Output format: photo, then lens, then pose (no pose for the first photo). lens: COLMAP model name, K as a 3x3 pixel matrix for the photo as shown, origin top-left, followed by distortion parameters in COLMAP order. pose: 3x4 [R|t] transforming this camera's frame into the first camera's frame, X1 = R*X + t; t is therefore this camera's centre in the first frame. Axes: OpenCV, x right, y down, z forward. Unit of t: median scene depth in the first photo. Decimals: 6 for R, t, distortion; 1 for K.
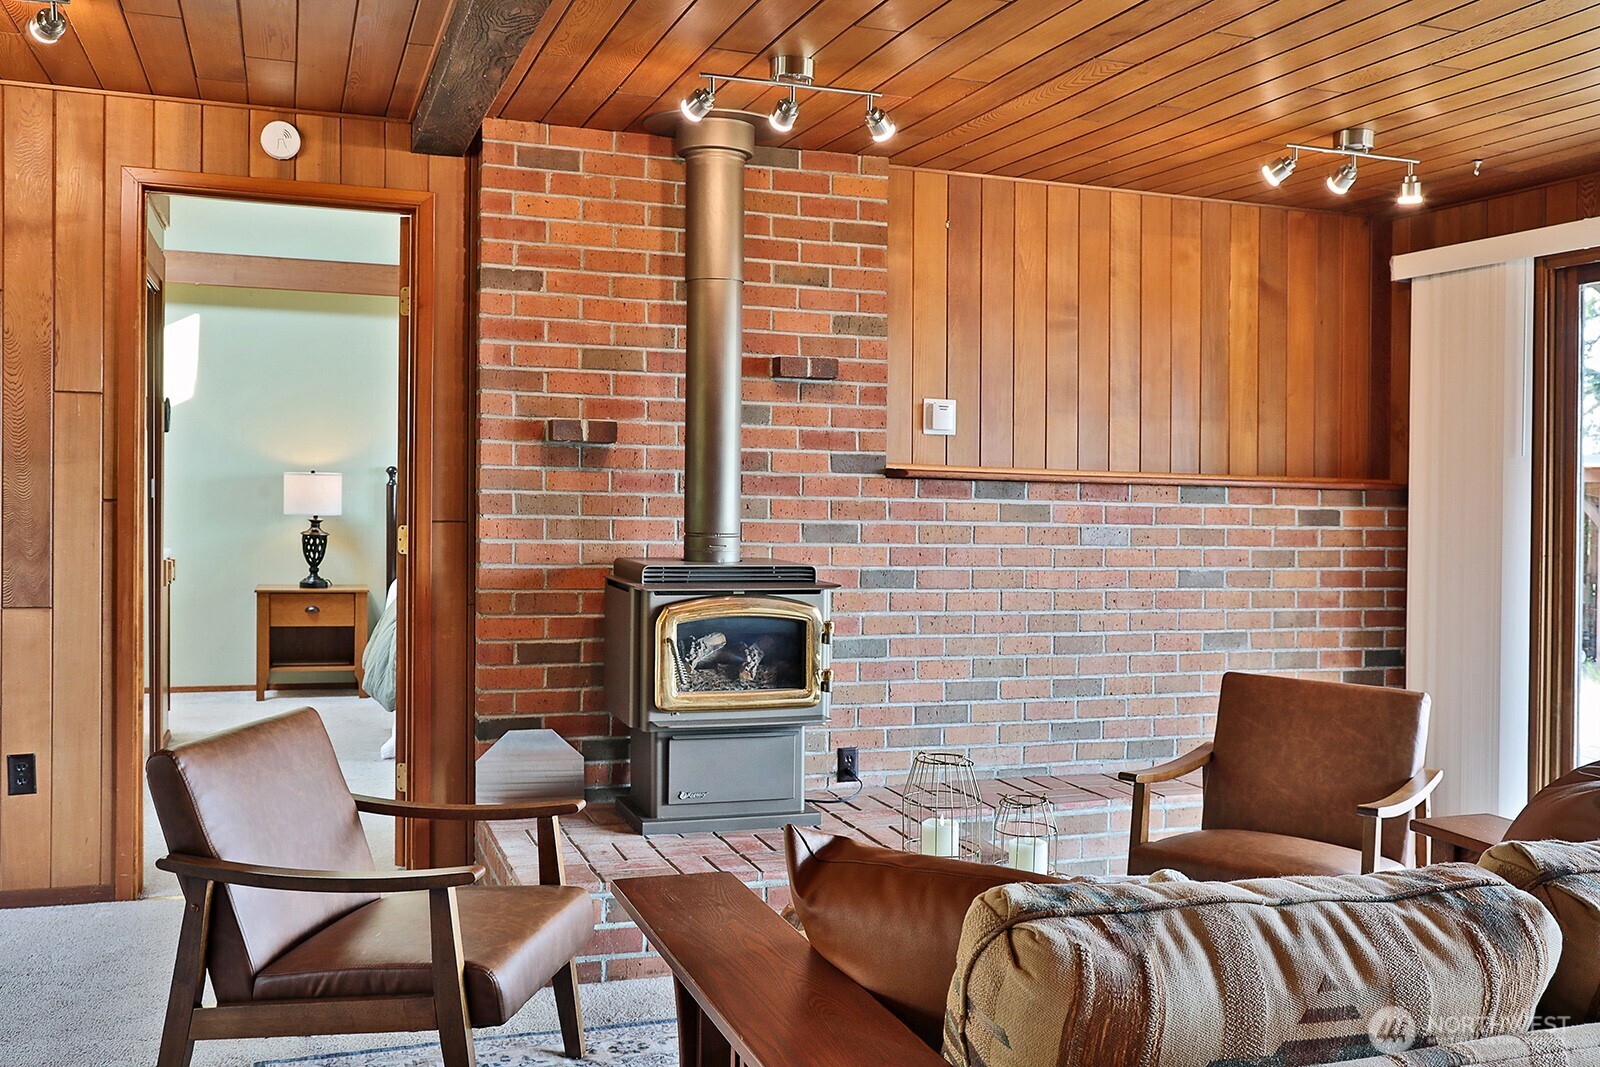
lens RADIAL K [[1462.1, 0, 800.5], [0, 1462.1, 481.8], [0, 0, 1]] dist [-0.007657, -0.000597]
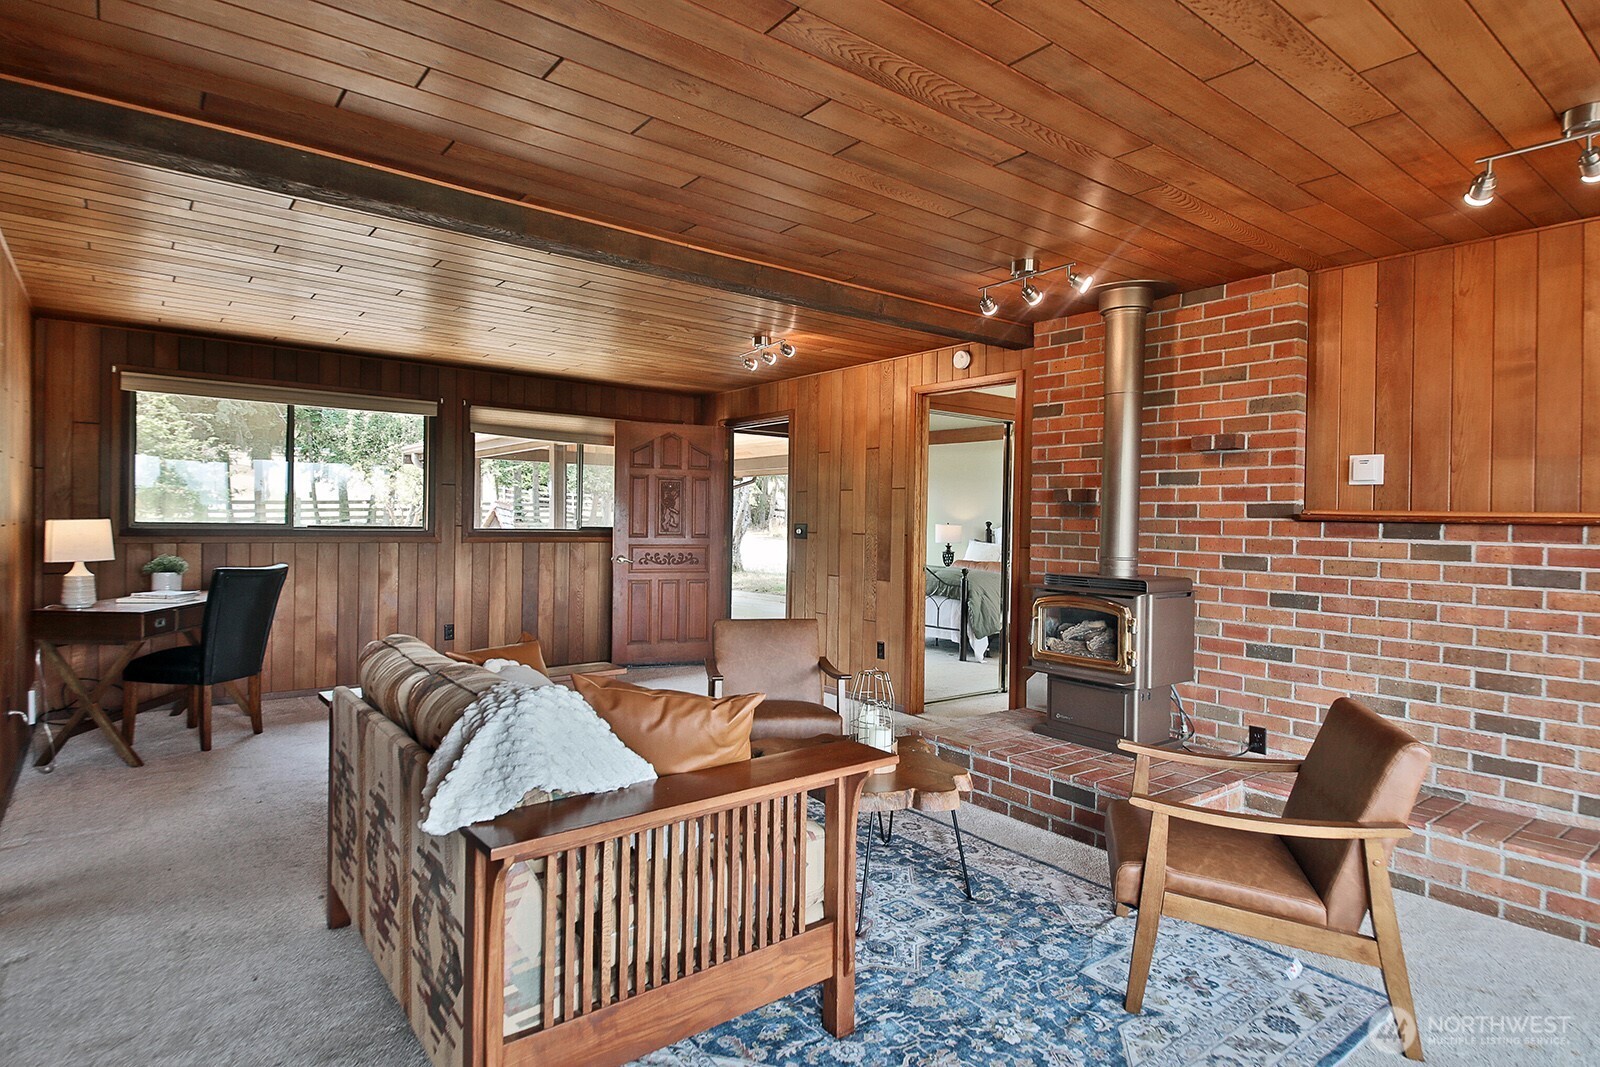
lens RADIAL K [[851.4, 0, 800.0], [0, 851.4, 533.5], [0, 0, 1]] dist [0.001300, 0.000248]
pose [[0.316524, -0.001723, -0.948583, 0.629374], [-0.010763, 0.999927, -0.005408, 0.016548], [0.948524, 0.011921, 0.316482, 0.363546]]
